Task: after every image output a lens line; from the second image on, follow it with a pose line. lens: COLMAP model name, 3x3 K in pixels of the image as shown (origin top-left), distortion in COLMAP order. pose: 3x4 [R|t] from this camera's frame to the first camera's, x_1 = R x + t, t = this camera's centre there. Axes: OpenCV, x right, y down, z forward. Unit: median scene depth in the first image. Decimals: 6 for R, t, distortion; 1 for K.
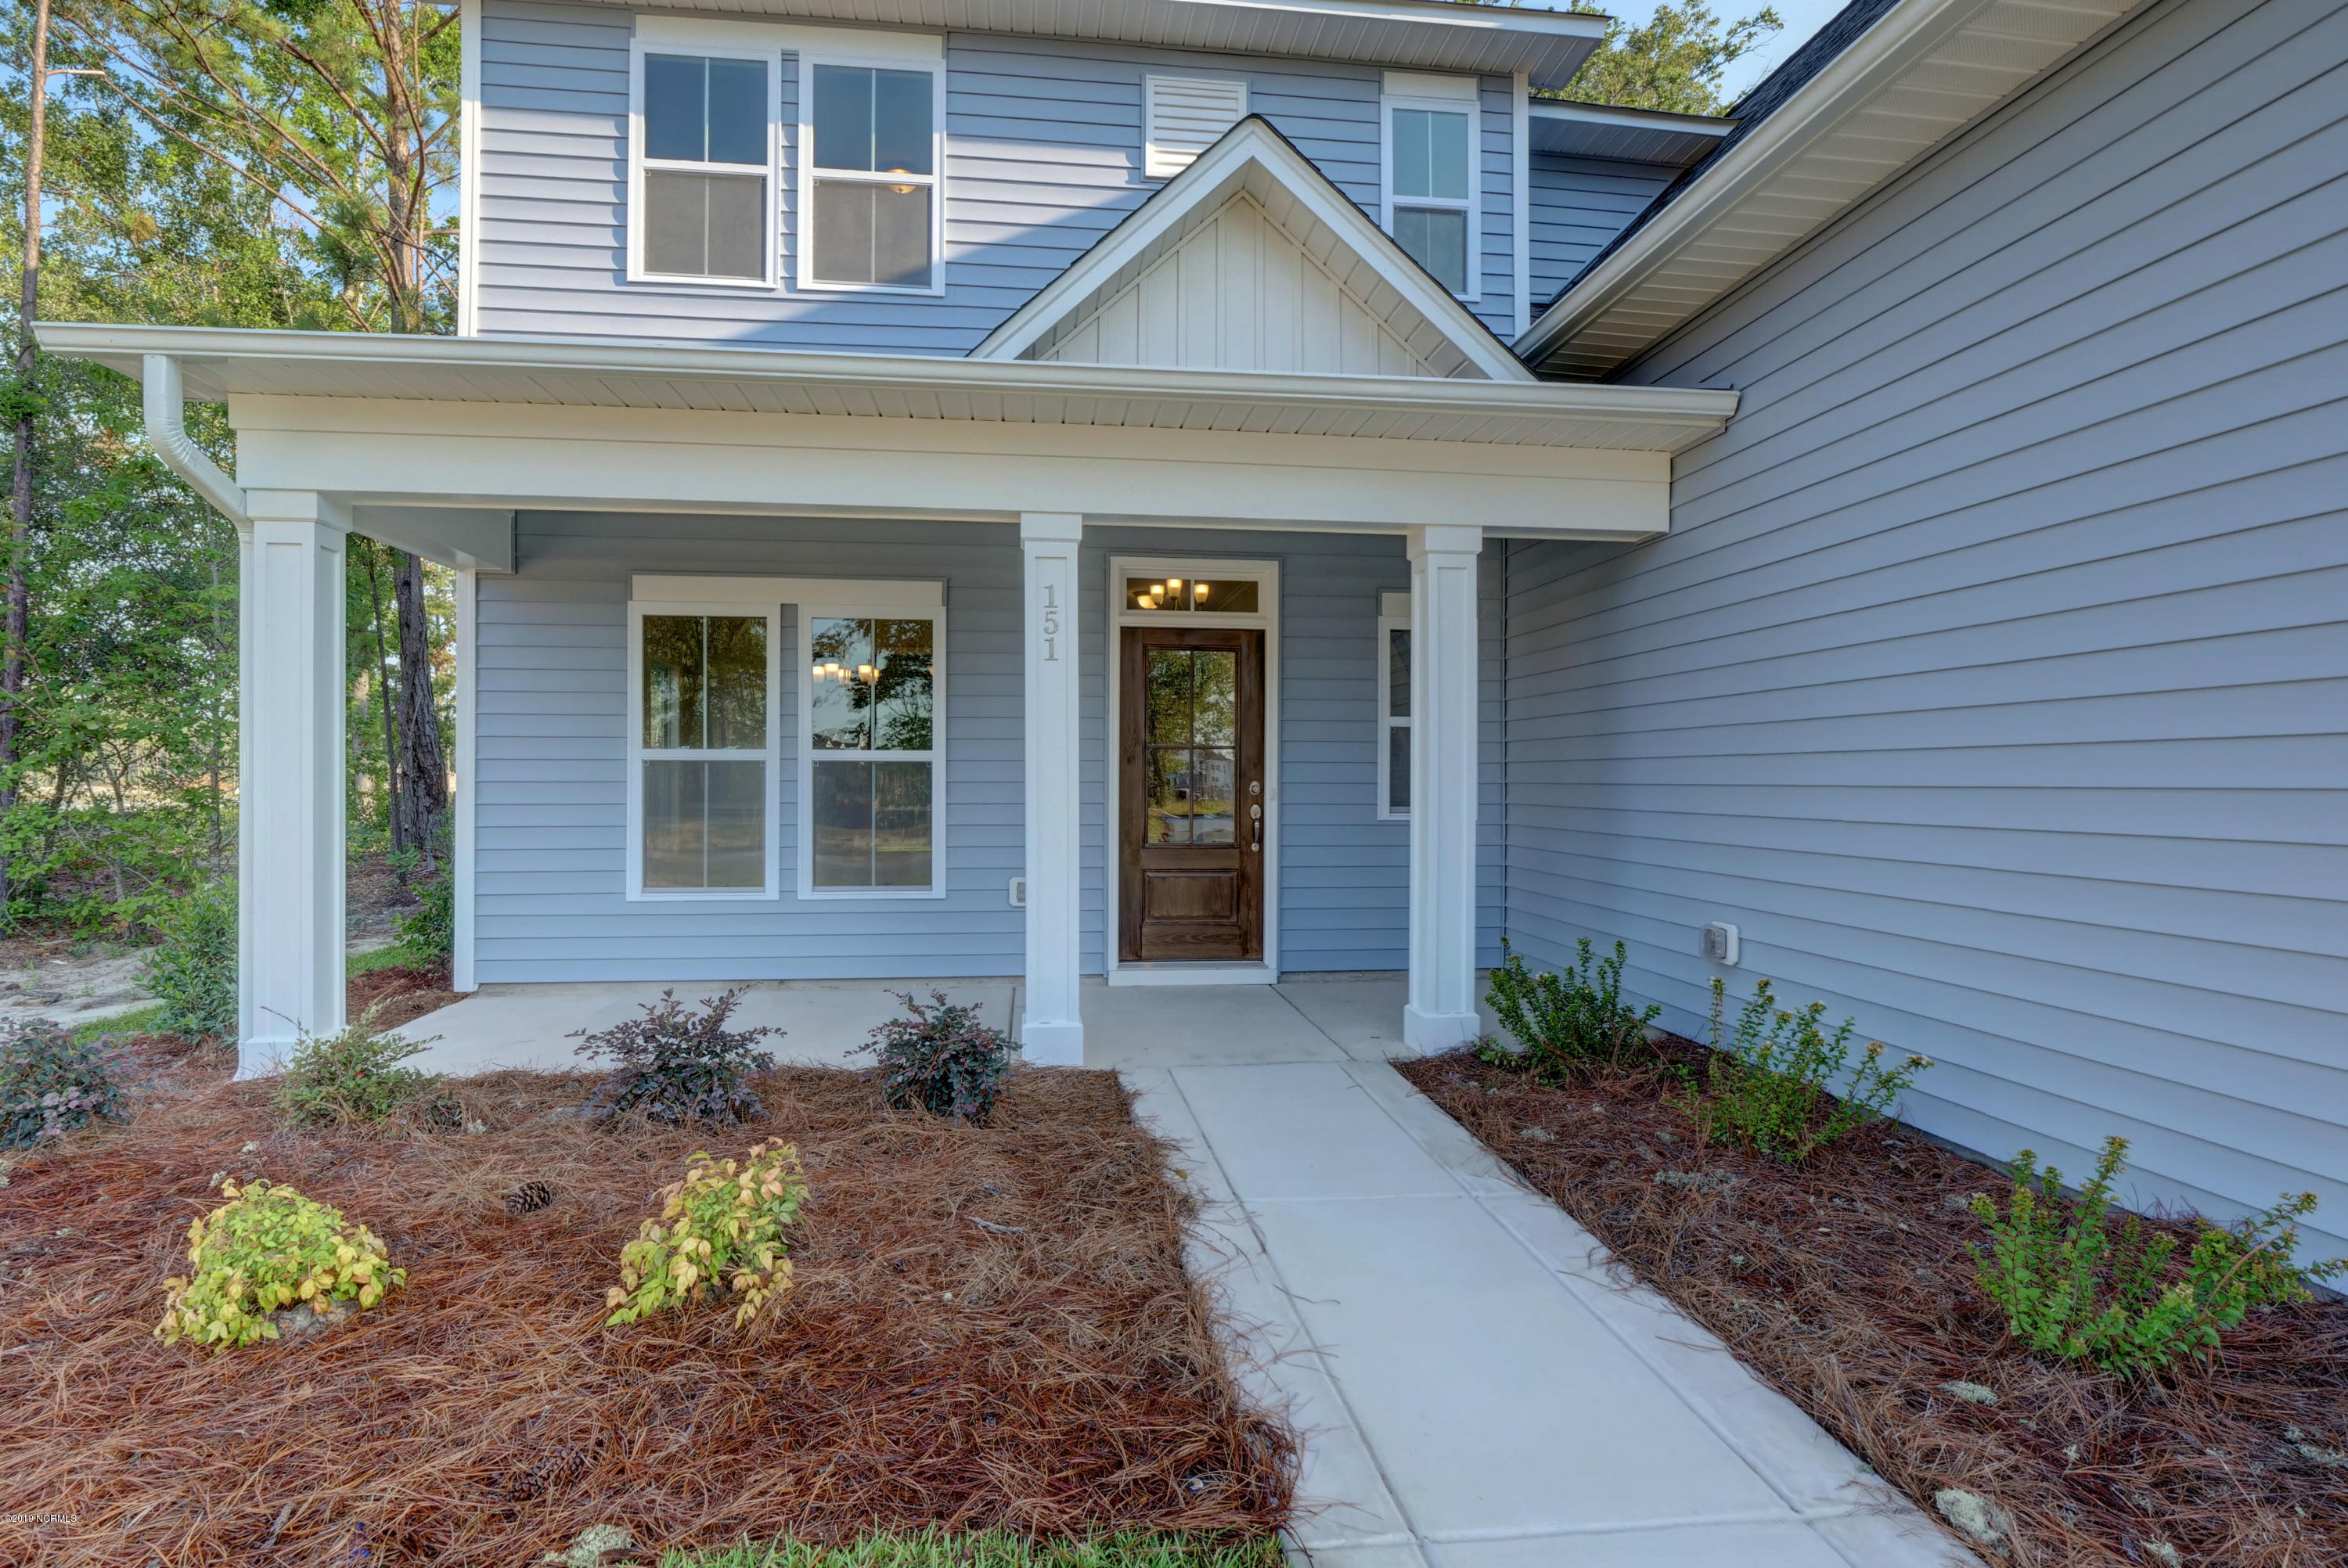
lens RADIAL K [[1139.5, 0, 1162.1], [0, 1139.5, 779.2], [0, 0, 1]] dist [-0.014881, -0.000020]
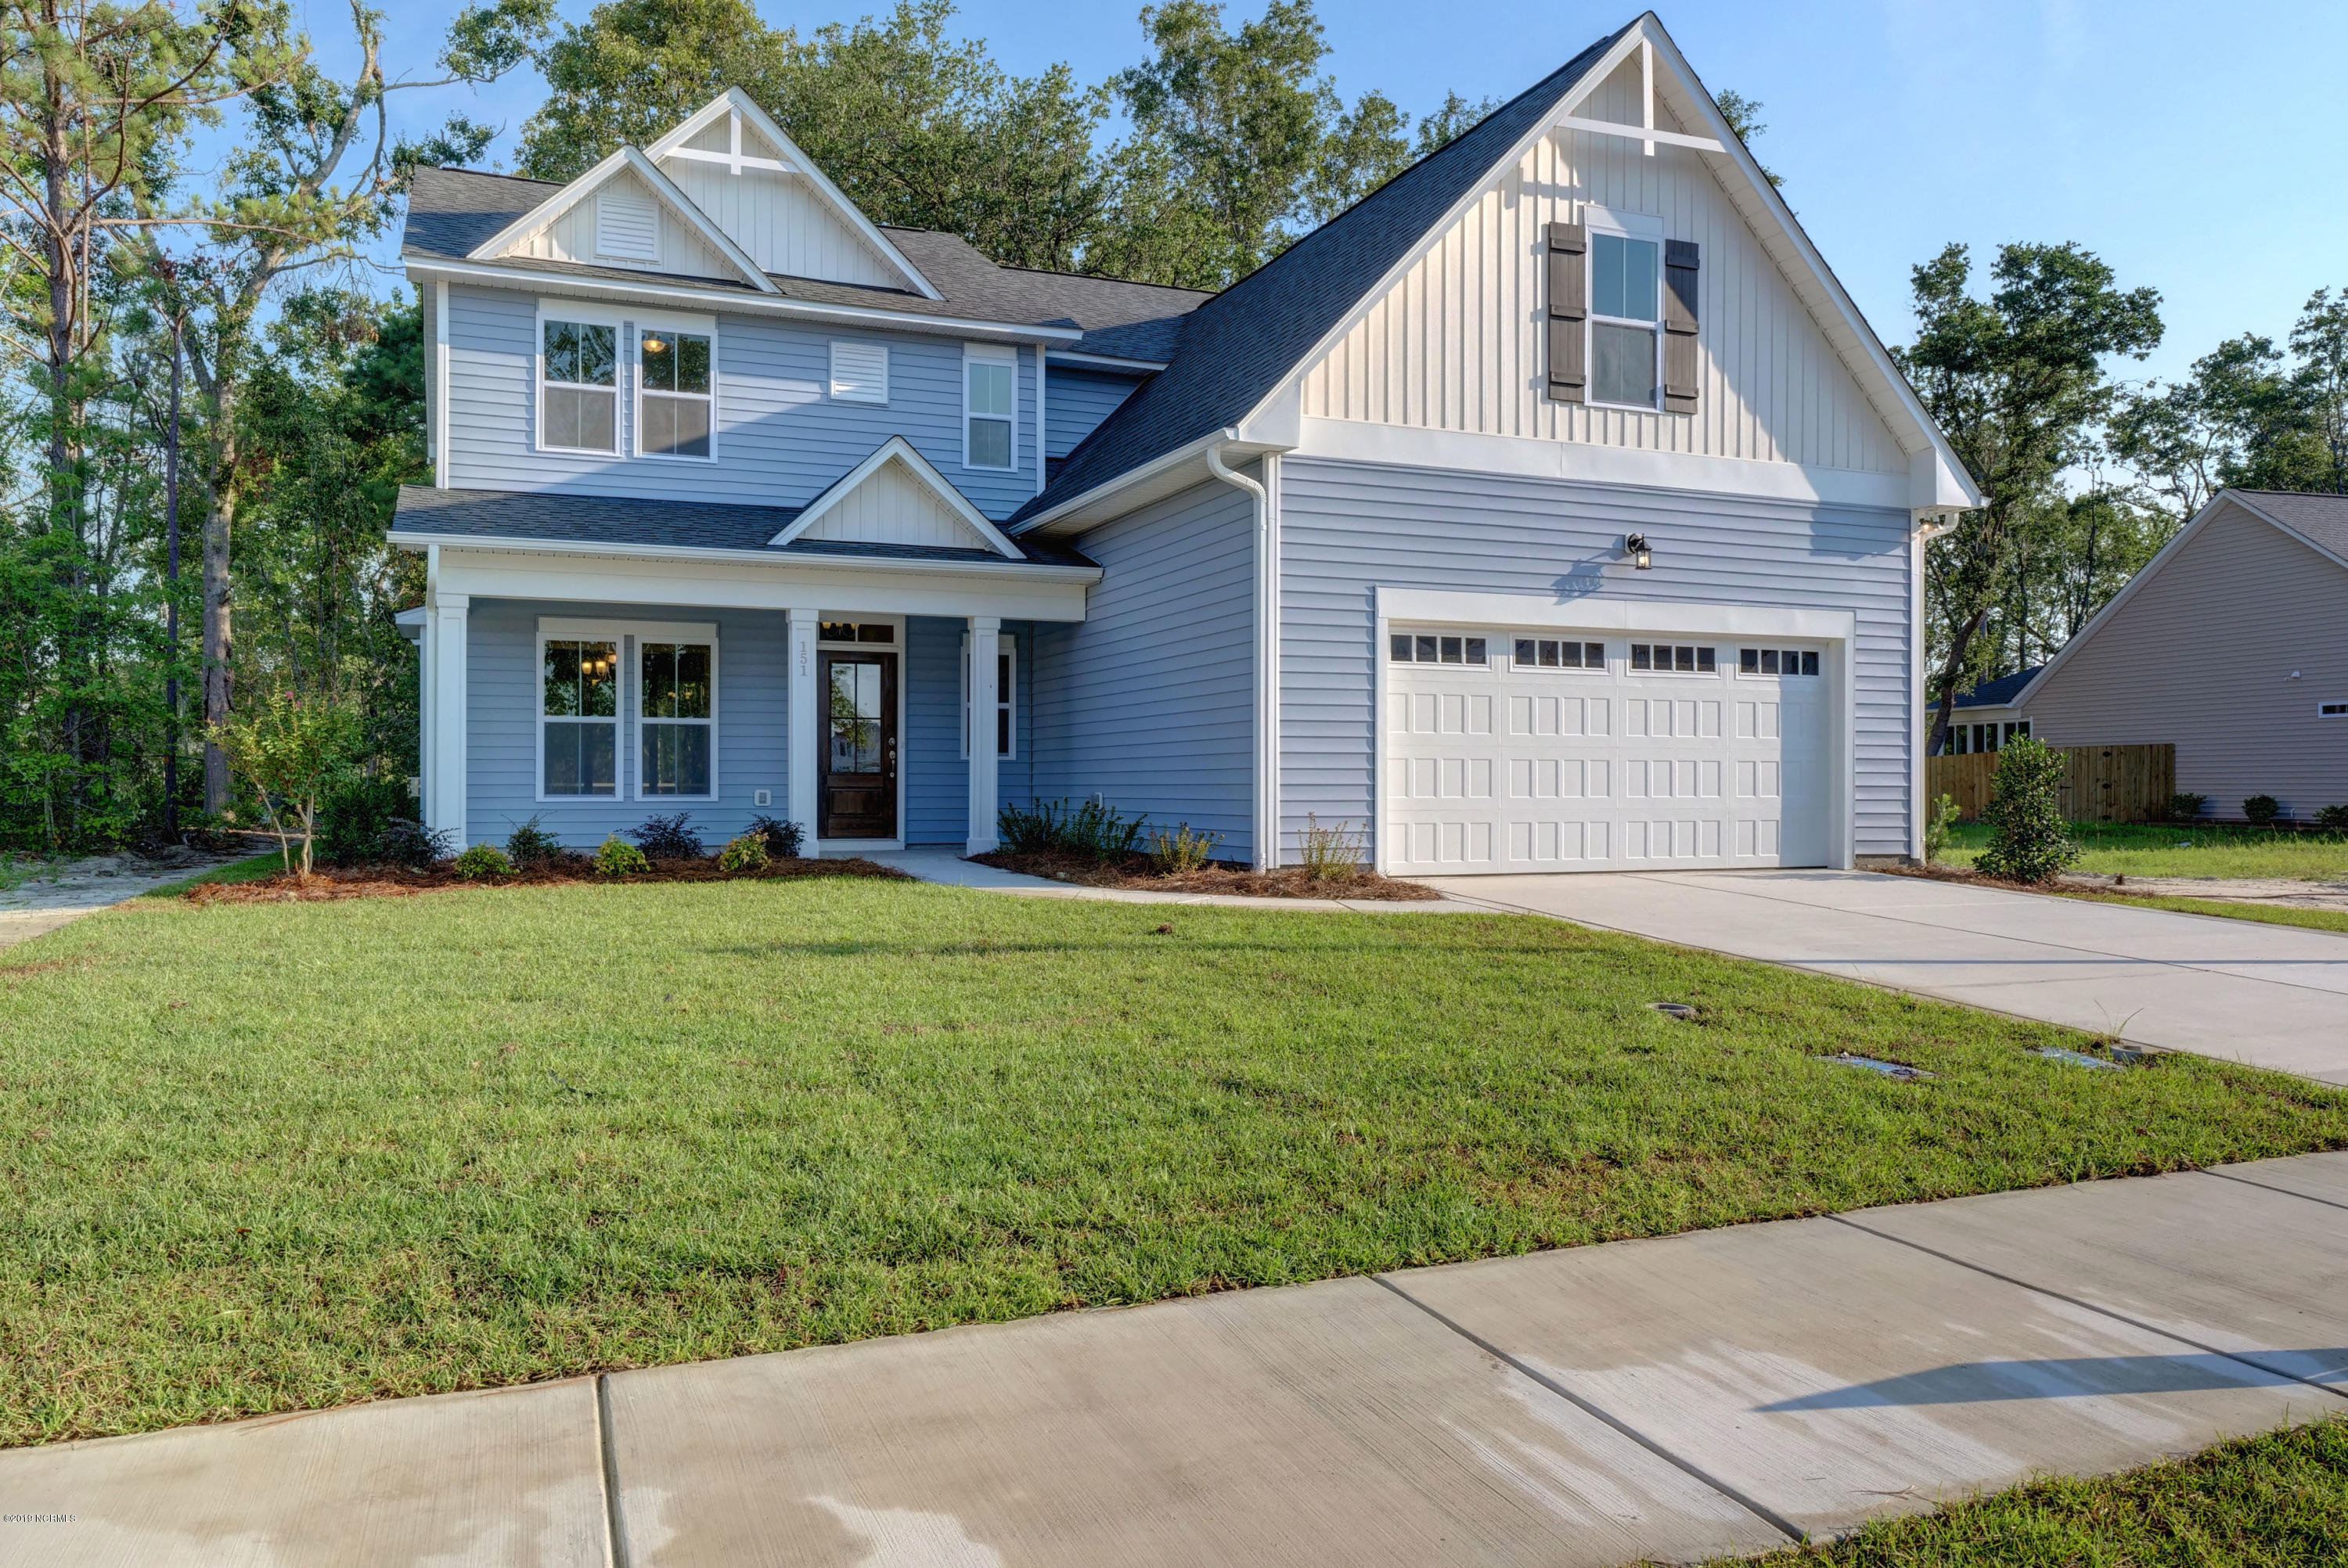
lens RADIAL K [[1612.5, 0, 1174.0], [0, 1612.5, 784.0], [0, 0, 1]] dist [-0.030442, 0.000134]
pose [[0.961315, -0.002549, 0.275440, -0.201640], [0.001519, 0.999991, 0.003952, 0.069813], [-0.275448, -0.003380, 0.961310, -1.648094]]
